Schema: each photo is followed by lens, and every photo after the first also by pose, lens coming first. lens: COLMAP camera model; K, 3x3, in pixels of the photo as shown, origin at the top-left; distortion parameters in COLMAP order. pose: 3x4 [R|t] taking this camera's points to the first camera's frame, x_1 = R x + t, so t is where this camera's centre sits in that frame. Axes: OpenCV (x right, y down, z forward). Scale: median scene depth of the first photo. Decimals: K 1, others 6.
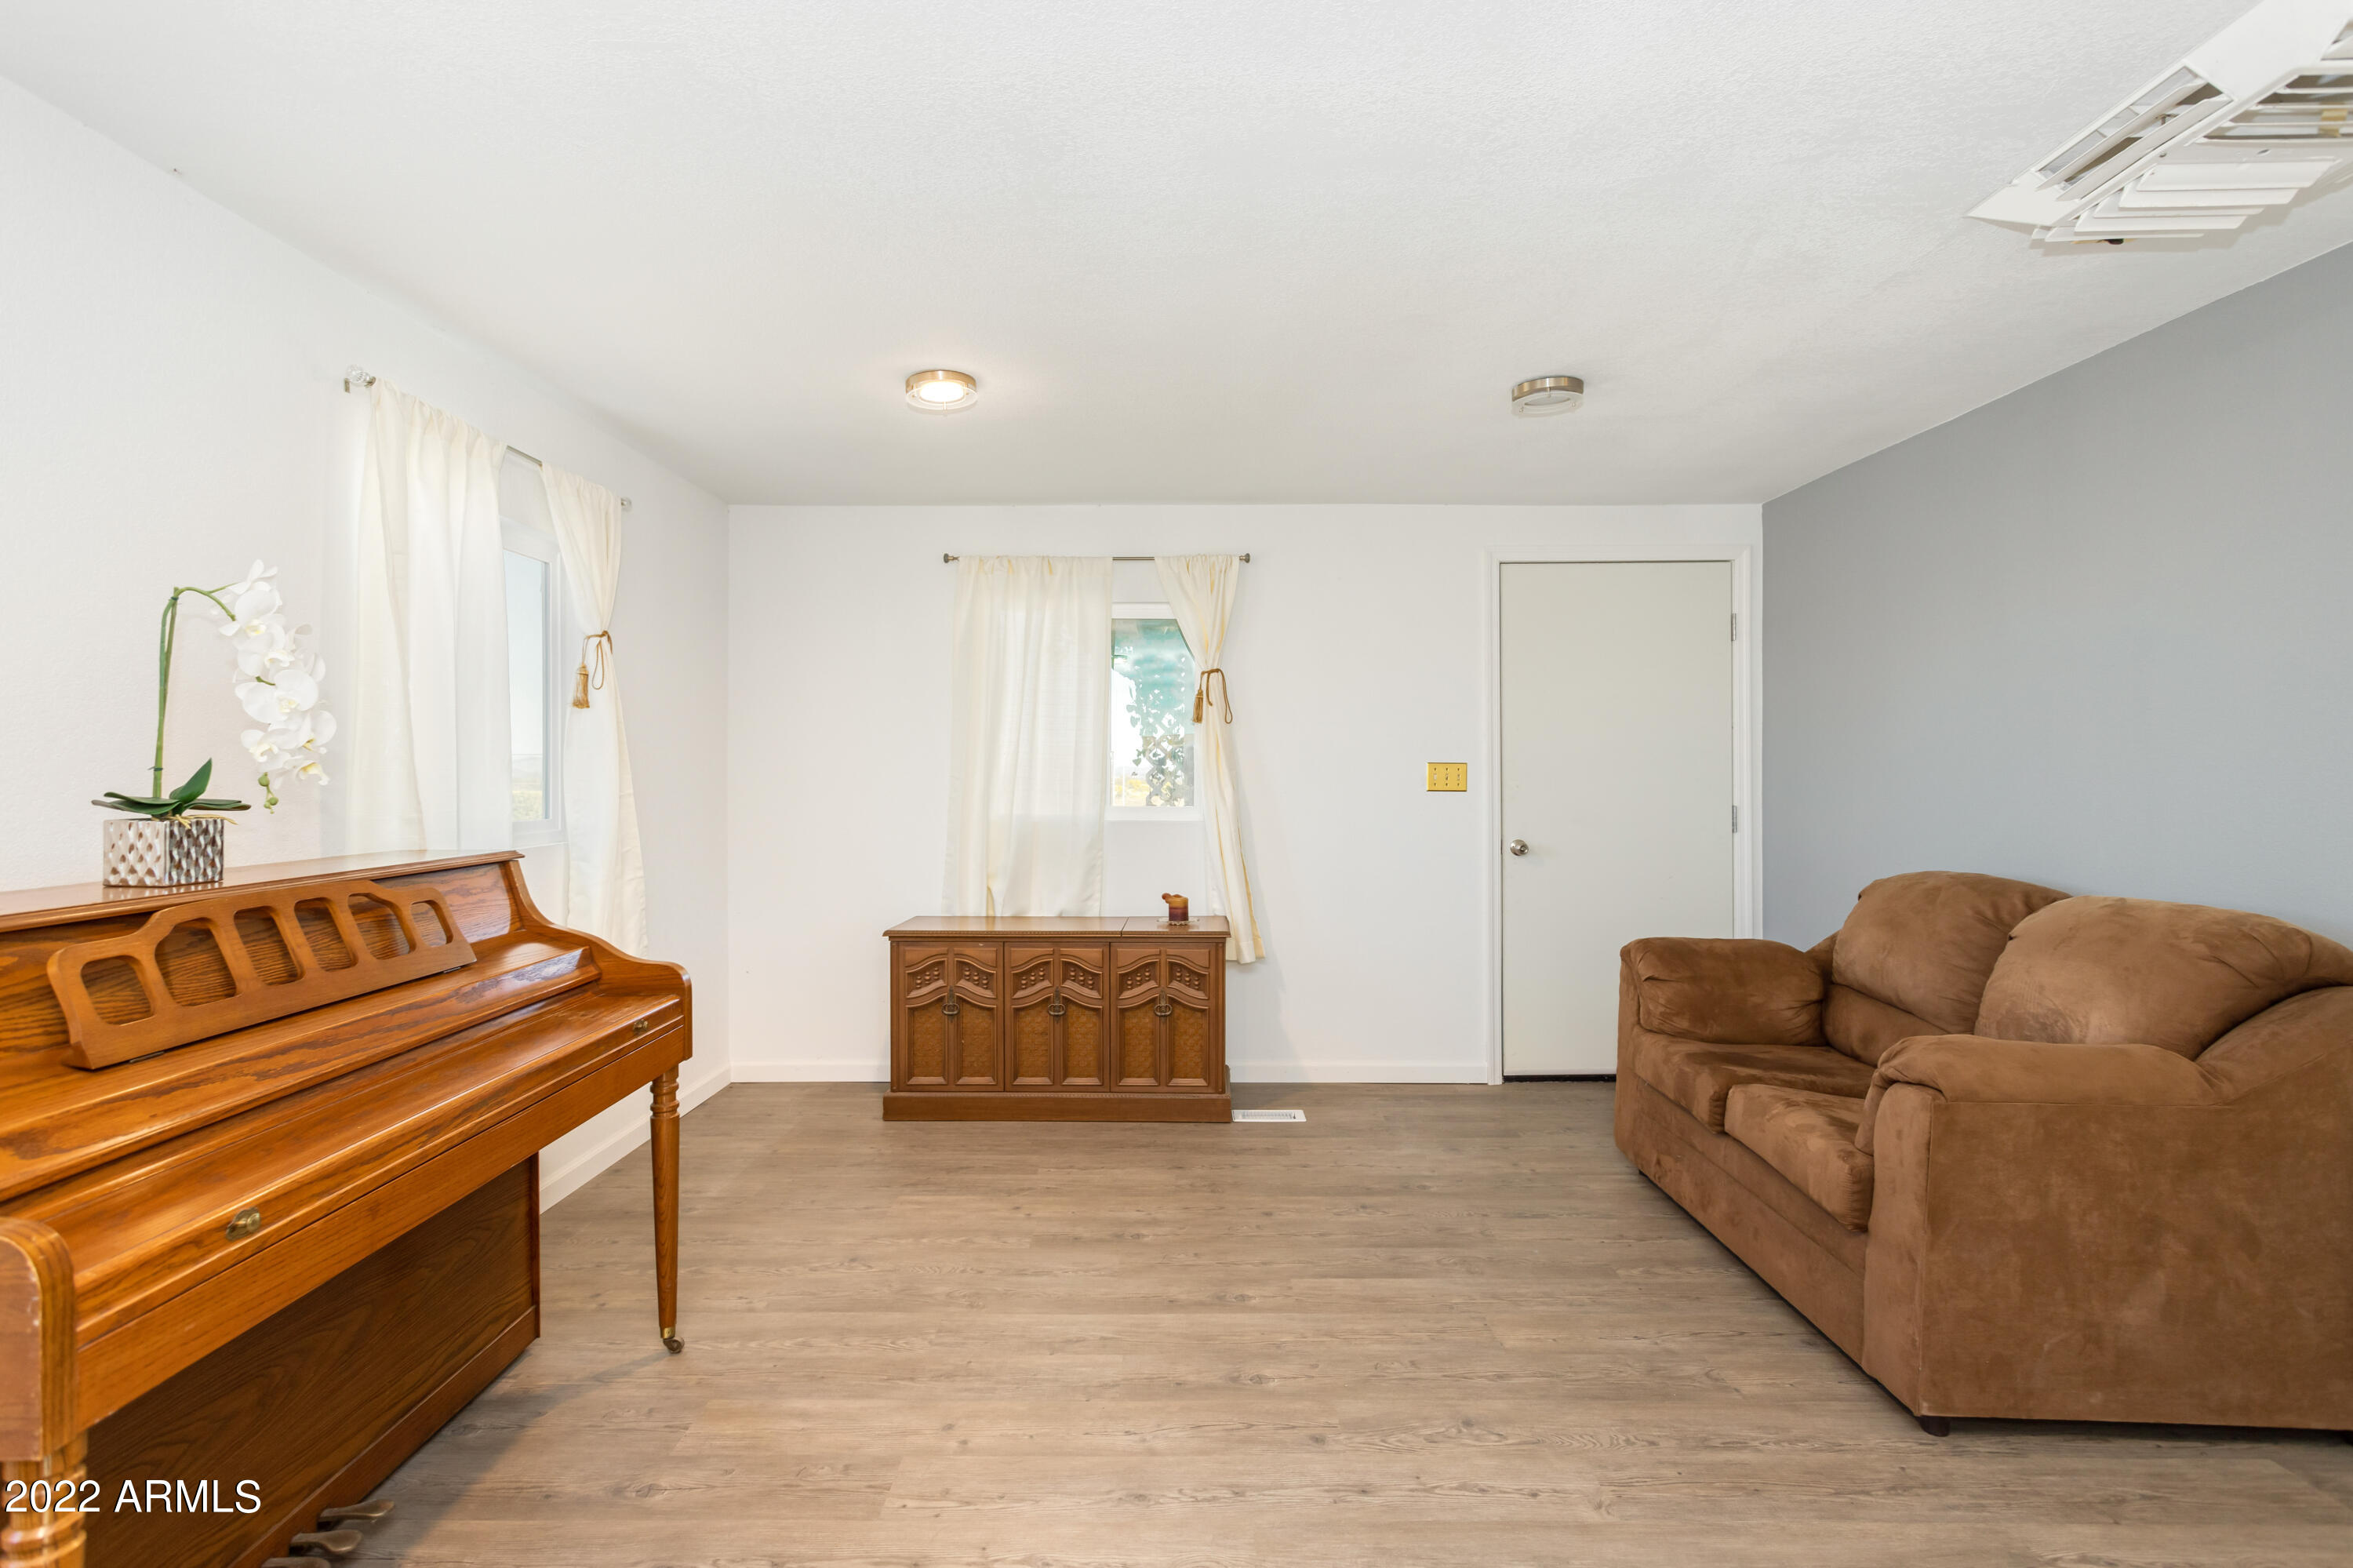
lens RADIAL K [[1146.5, 0, 1175.7], [0, 1146.5, 771.5], [0, 0, 1]] dist [0.006315, 0.001536]
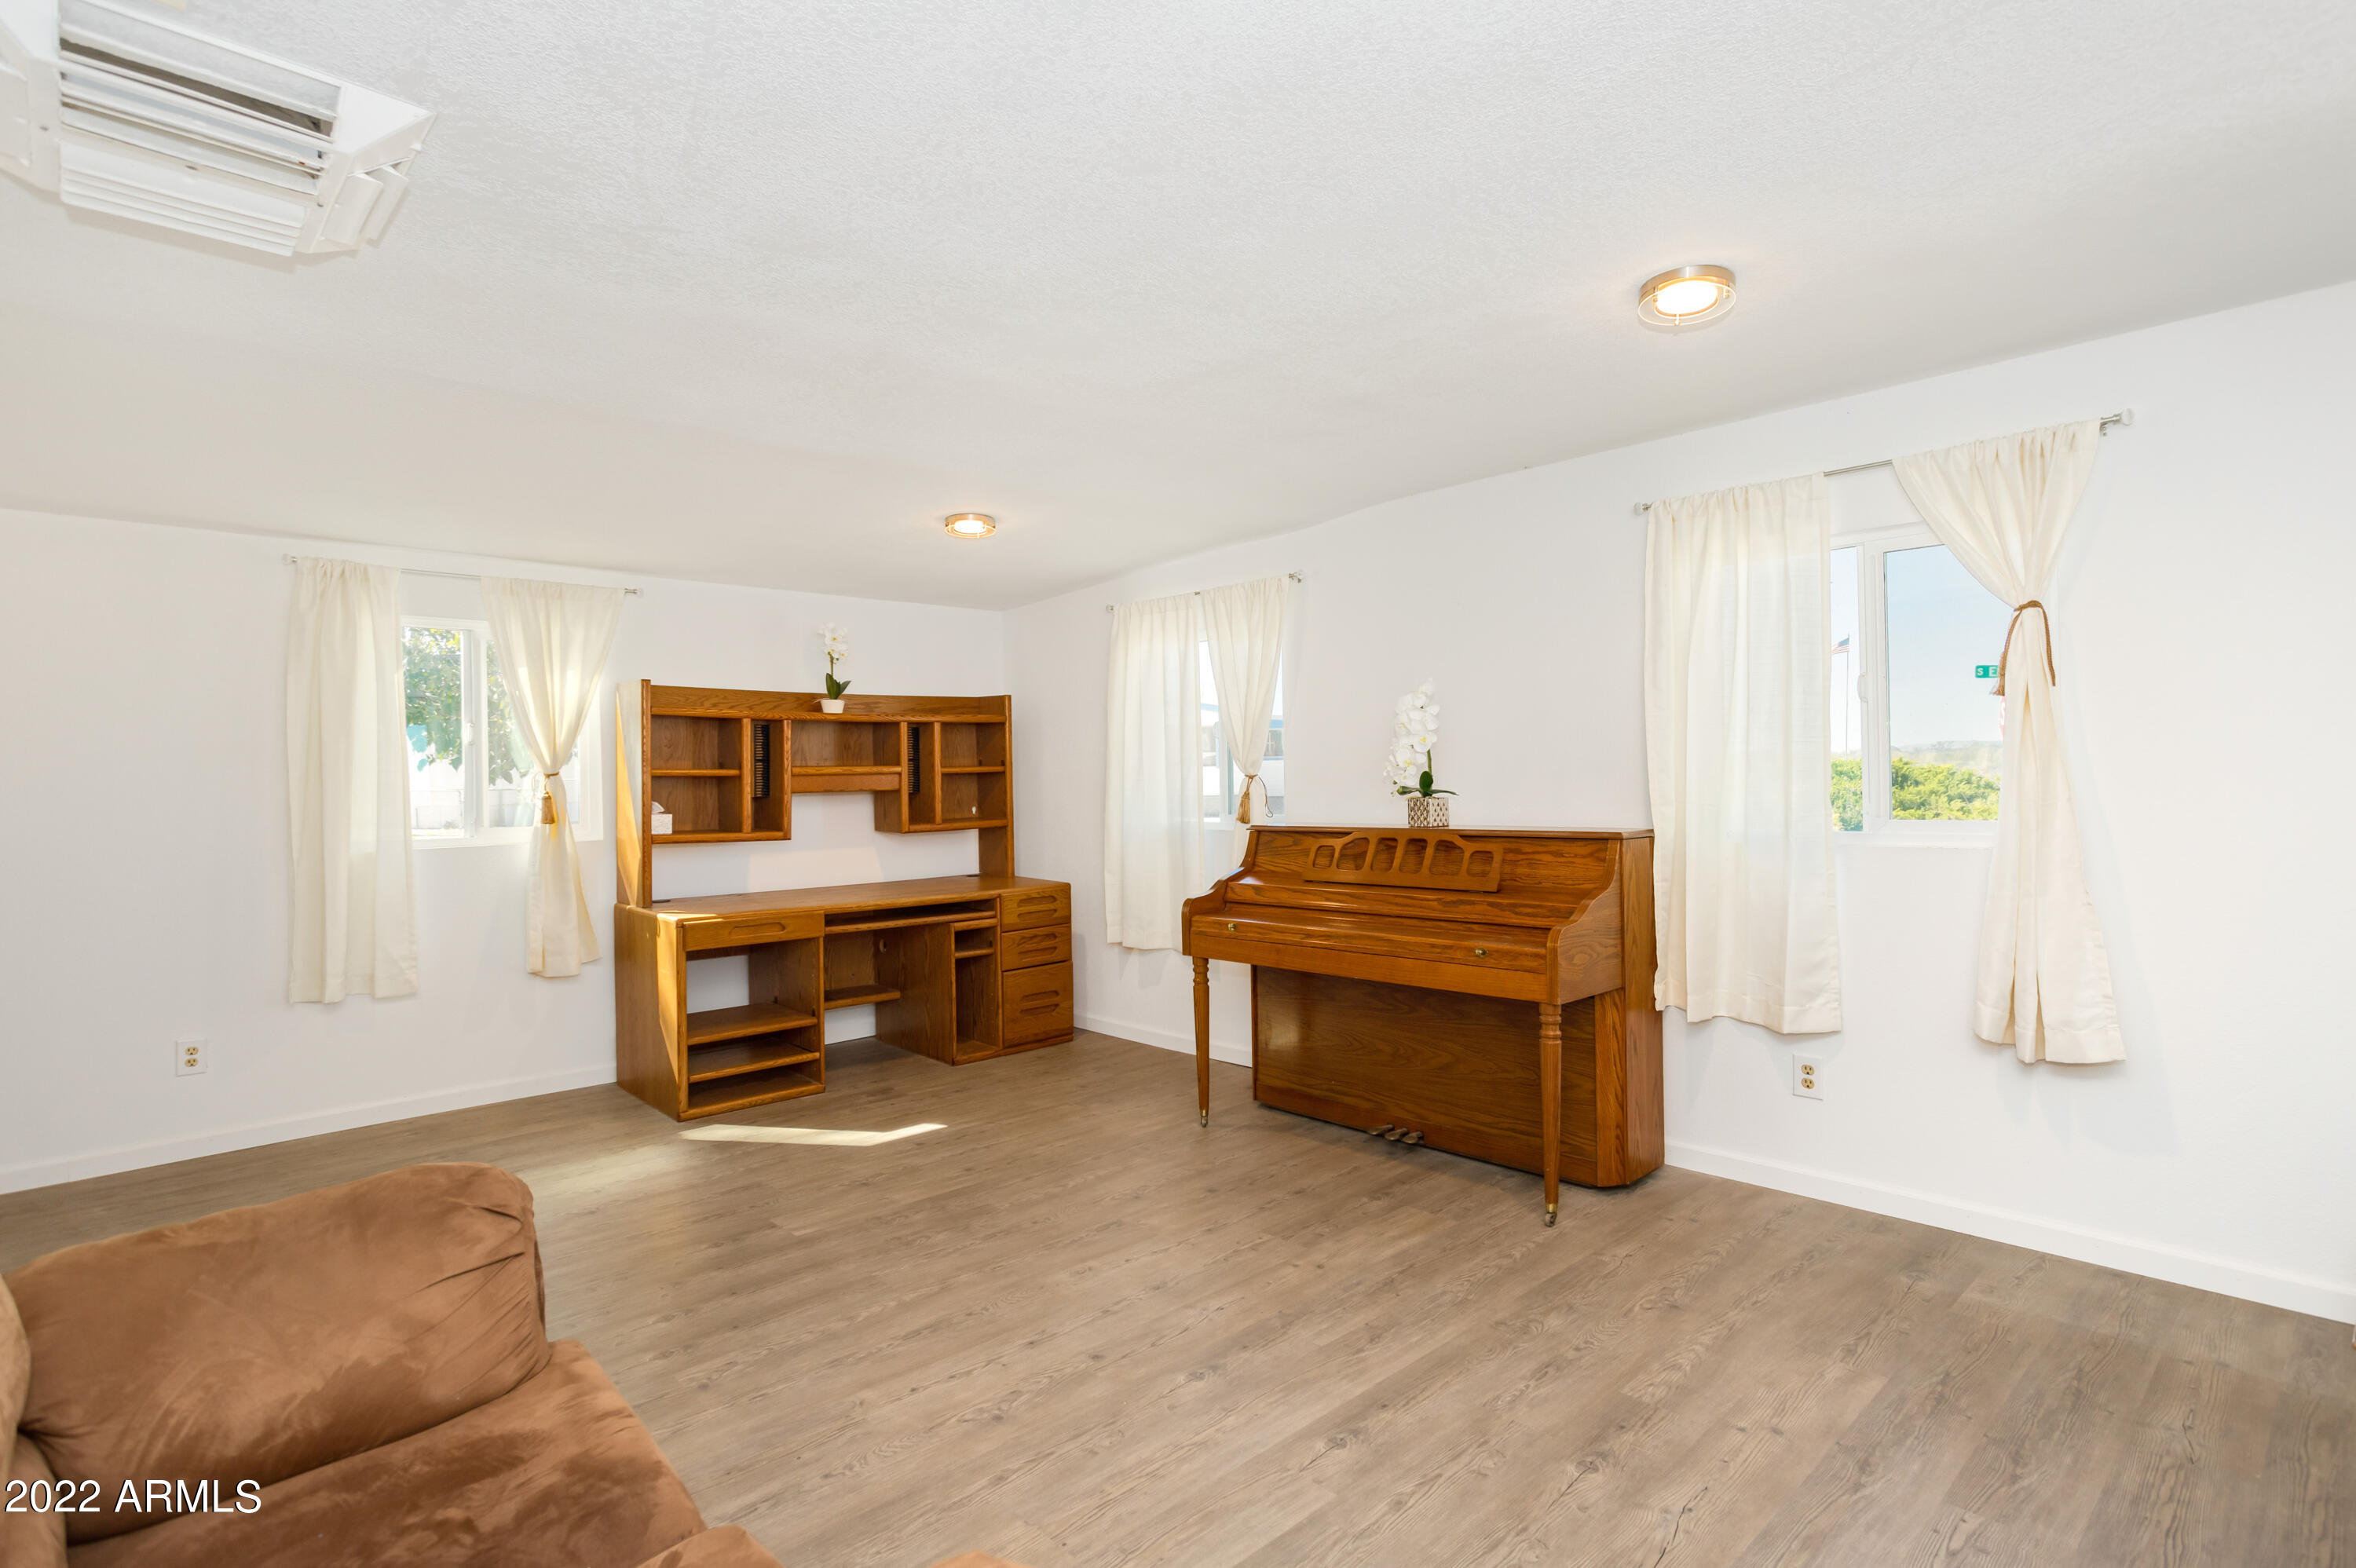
lens RADIAL K [[1147.8, 0, 1200.2], [0, 1147.8, 768.6], [0, 0, 1]] dist [0.006315, 0.001536]
pose [[-0.709437, 0.008286, -0.704720, 0.789494], [0.019749, 0.999772, -0.008126, -0.005015], [0.704492, -0.019682, -0.709439, 1.742093]]
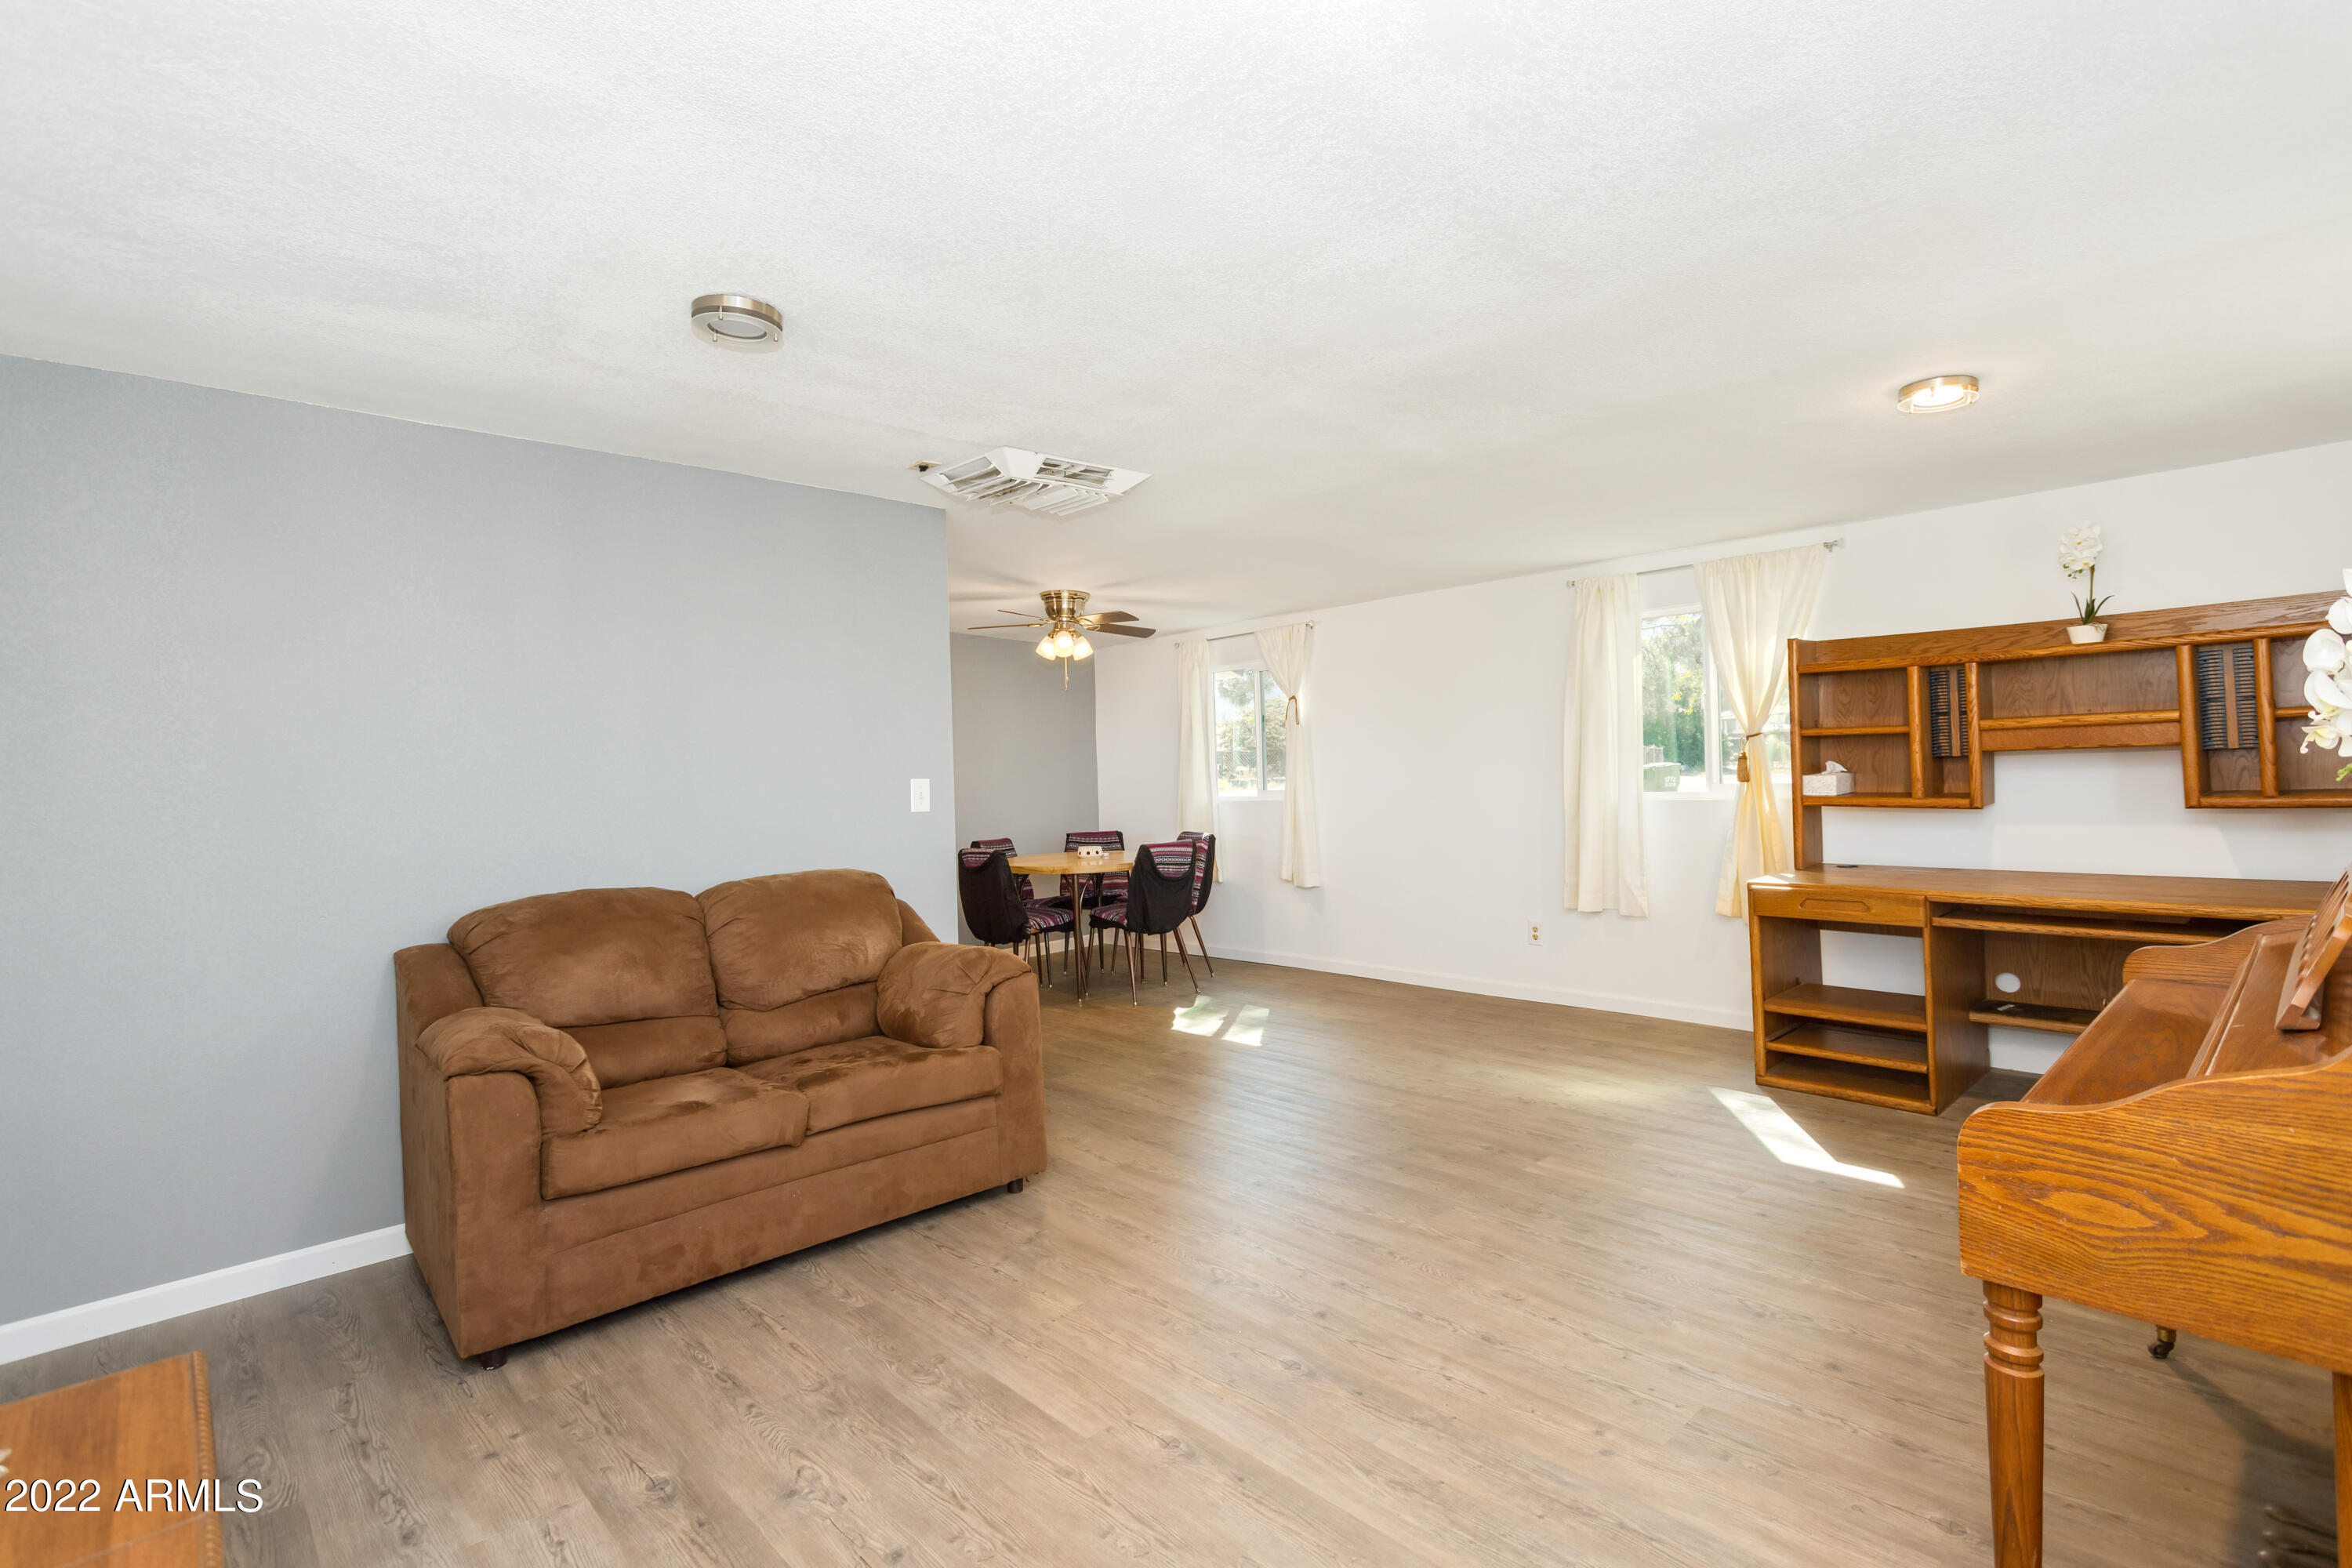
lens RADIAL K [[1146.0, 0, 1177.9], [0, 1146.0, 764.3], [0, 0, 1]] dist [0.006315, 0.001536]
pose [[-0.692512, 0.027779, 0.720871, -0.607963], [0.033235, 0.999426, -0.006585, -0.001907], [-0.720640, 0.019398, -0.693038, 1.771453]]
